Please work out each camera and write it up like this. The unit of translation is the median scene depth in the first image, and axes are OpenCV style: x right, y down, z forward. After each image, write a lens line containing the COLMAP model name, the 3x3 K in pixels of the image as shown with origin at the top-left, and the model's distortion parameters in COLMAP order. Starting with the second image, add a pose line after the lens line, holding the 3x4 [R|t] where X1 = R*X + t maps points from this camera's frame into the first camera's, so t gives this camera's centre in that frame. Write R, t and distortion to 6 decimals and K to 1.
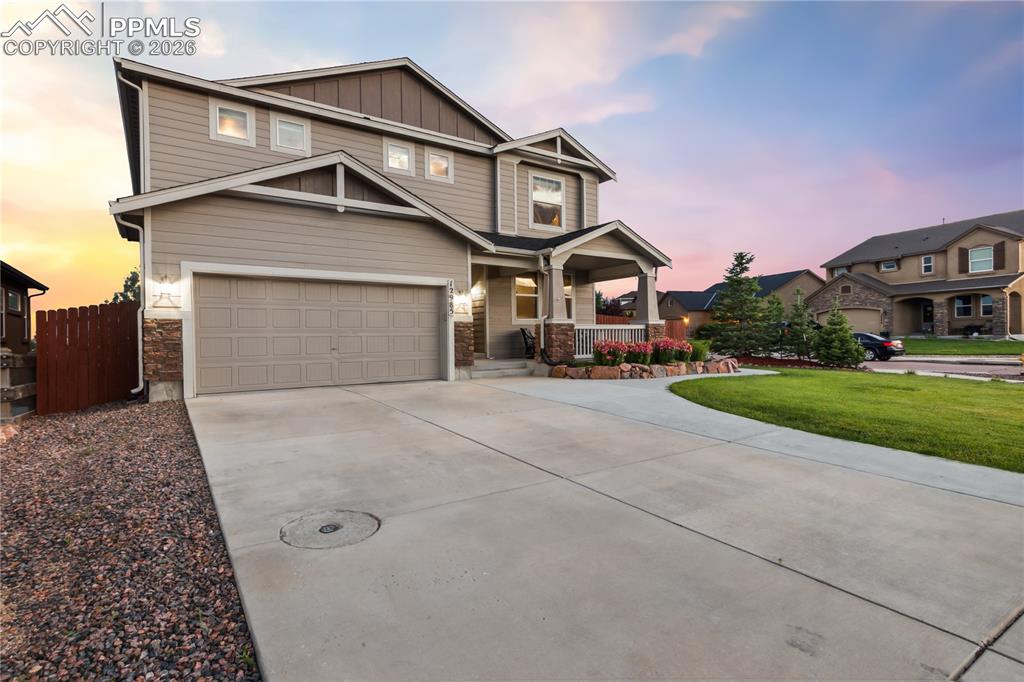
lens RADIAL K [[501.9, 0, 512.0], [0, 501.9, 341.0], [0, 0, 1]] dist [0.002085, 0.000193]
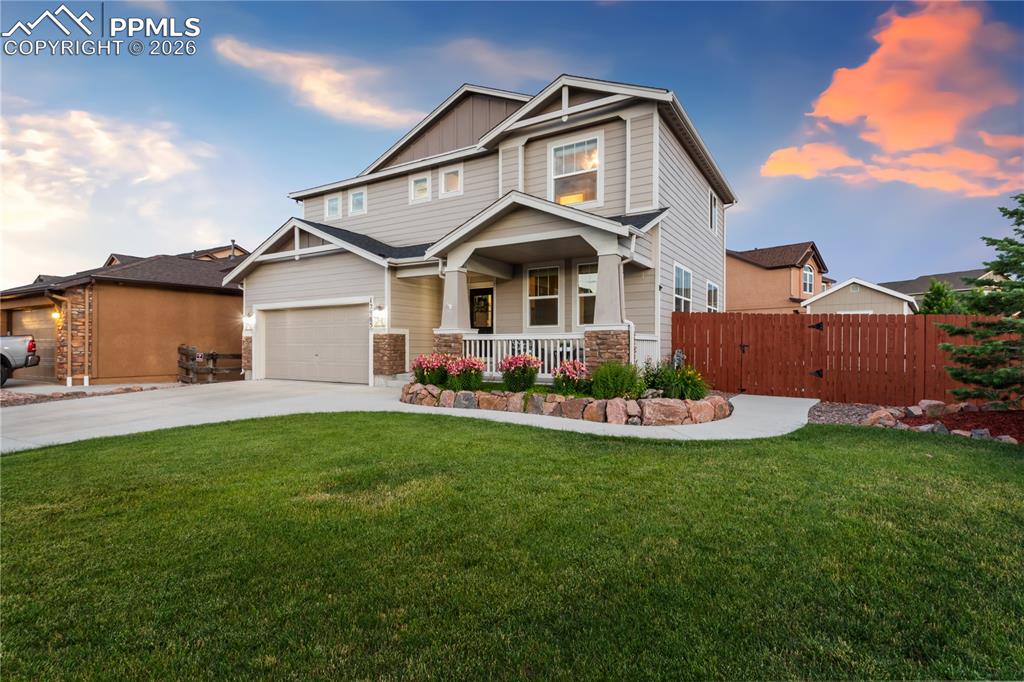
lens RADIAL K [[522.6, 0, 508.7], [0, 522.6, 348.6], [0, 0, 1]] dist [0.001375, 0.000021]
pose [[0.388657, 0.016394, -0.921237, 0.972885], [-0.009385, 0.999860, 0.013833, -0.022725], [0.921335, 0.003270, 0.388757, 0.747794]]
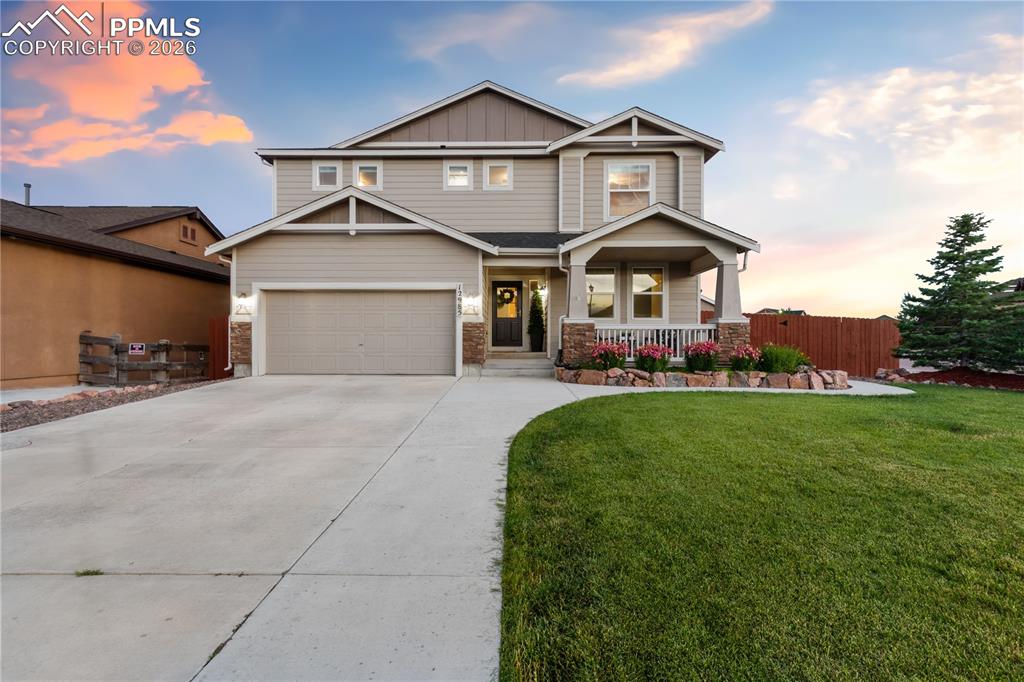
lens RADIAL K [[501.9, 0, 512.0], [0, 501.9, 341.0], [0, 0, 1]] dist [0.002085, 0.000193]
pose [[0.814050, 0.014775, -0.580607, 0.542383], [-0.014959, 0.999878, 0.004471, -0.003902], [0.580603, 0.005046, 0.814171, 0.165790]]
